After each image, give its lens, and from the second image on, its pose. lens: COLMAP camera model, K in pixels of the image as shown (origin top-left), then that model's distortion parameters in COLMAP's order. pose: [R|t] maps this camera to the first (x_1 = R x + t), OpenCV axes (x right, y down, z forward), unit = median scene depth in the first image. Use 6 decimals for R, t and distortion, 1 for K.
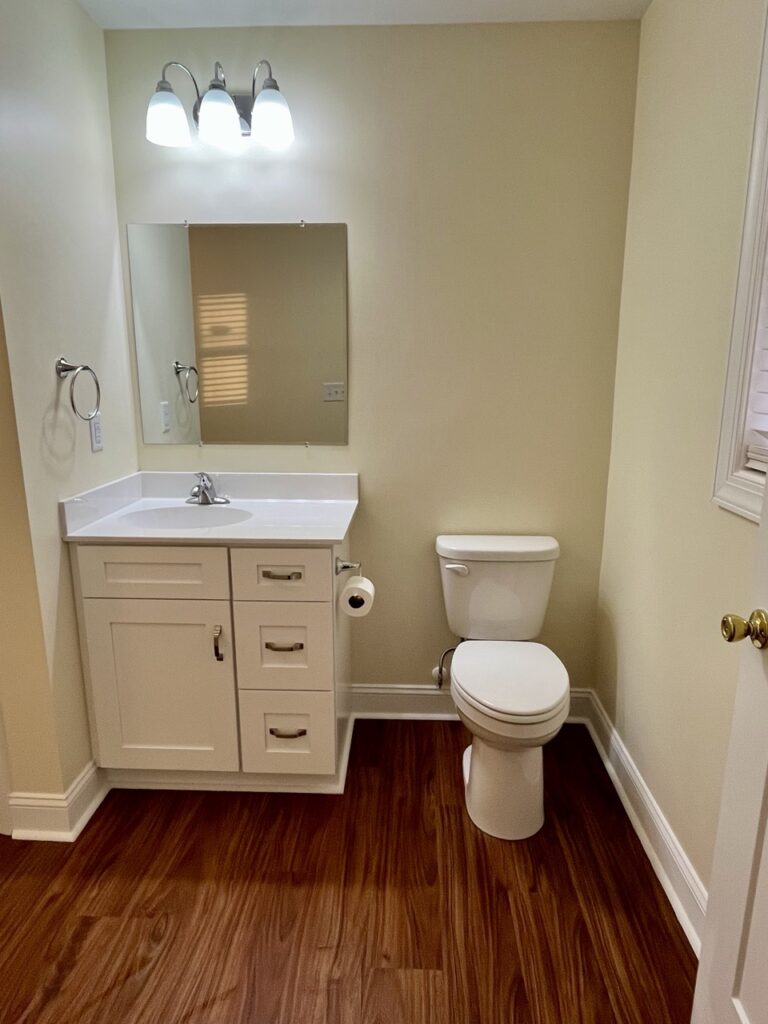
lens RADIAL K [[639.6, 0, 379.9], [0, 639.6, 511.6], [0, 0, 1]] dist [-0.003904, -0.001517]
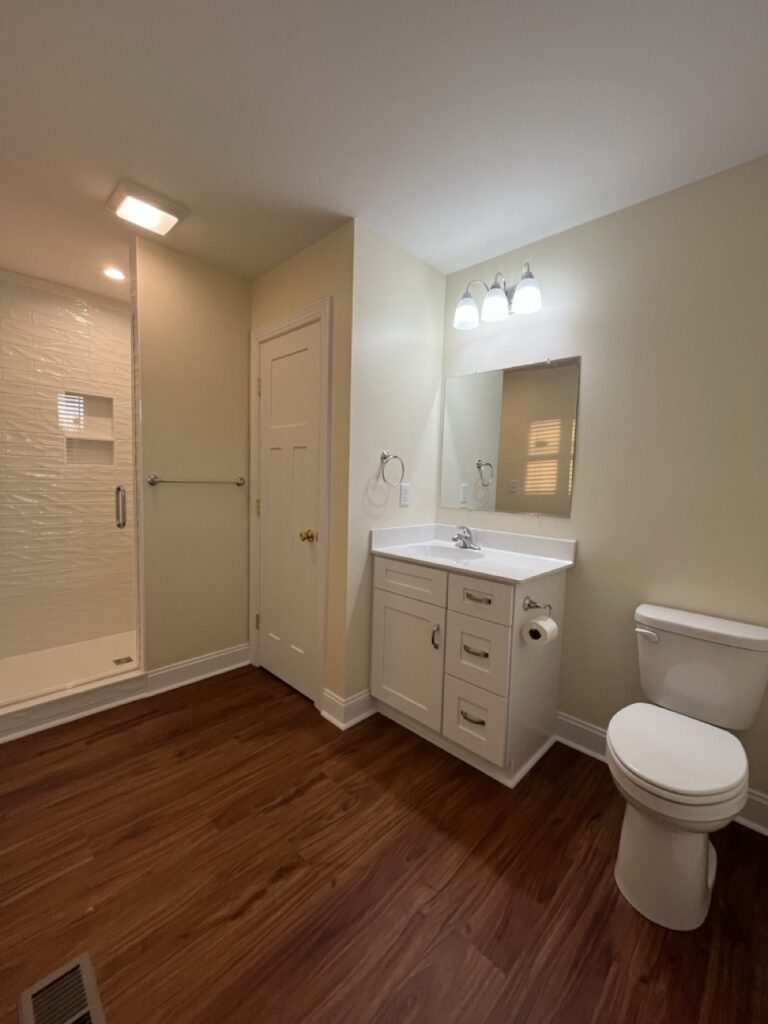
lens RADIAL K [[417.5, 0, 384.0], [0, 417.5, 512.0], [0, 0, 1]] dist [-0.005013, 0.000678]
pose [[0.739149, 0.074665, -0.669391, 0.286918], [-0.176703, 0.980522, -0.085749, 0.027512], [0.649950, 0.181665, 0.737945, 0.152474]]
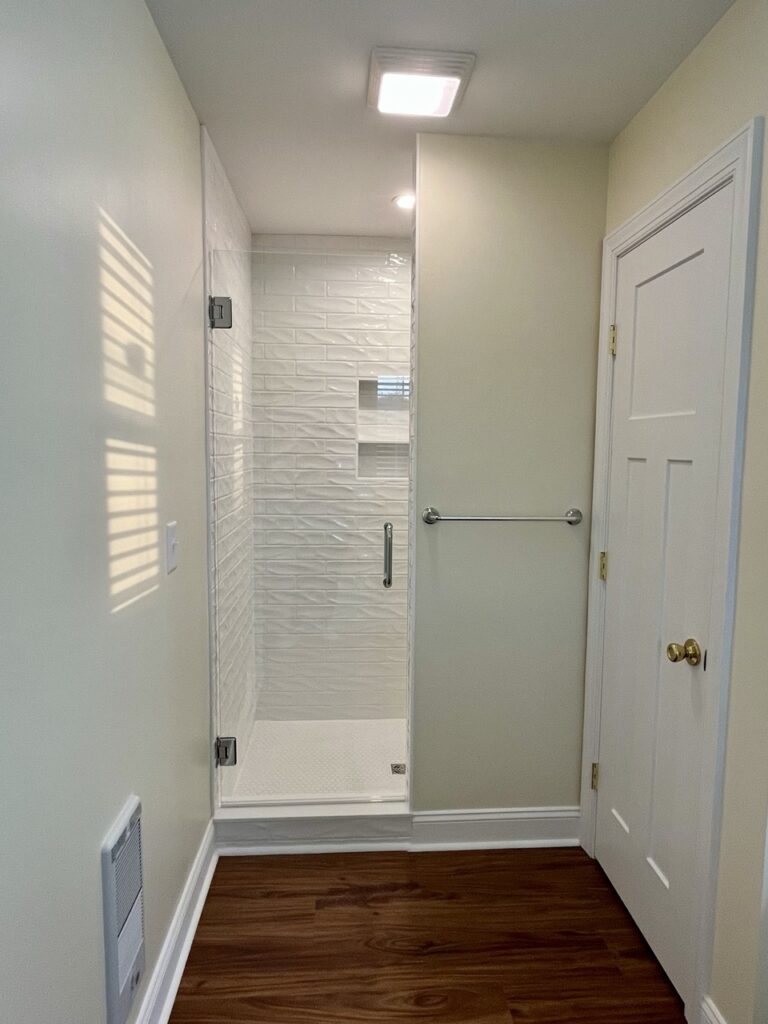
lens RADIAL K [[639.6, 0, 379.9], [0, 639.6, 511.6], [0, 0, 1]] dist [-0.003904, -0.001517]
pose [[0.101202, 0.093324, -0.990479, 0.120825], [-0.230800, 0.970631, 0.067872, -0.112442], [0.967724, 0.221733, 0.119769, 0.360637]]
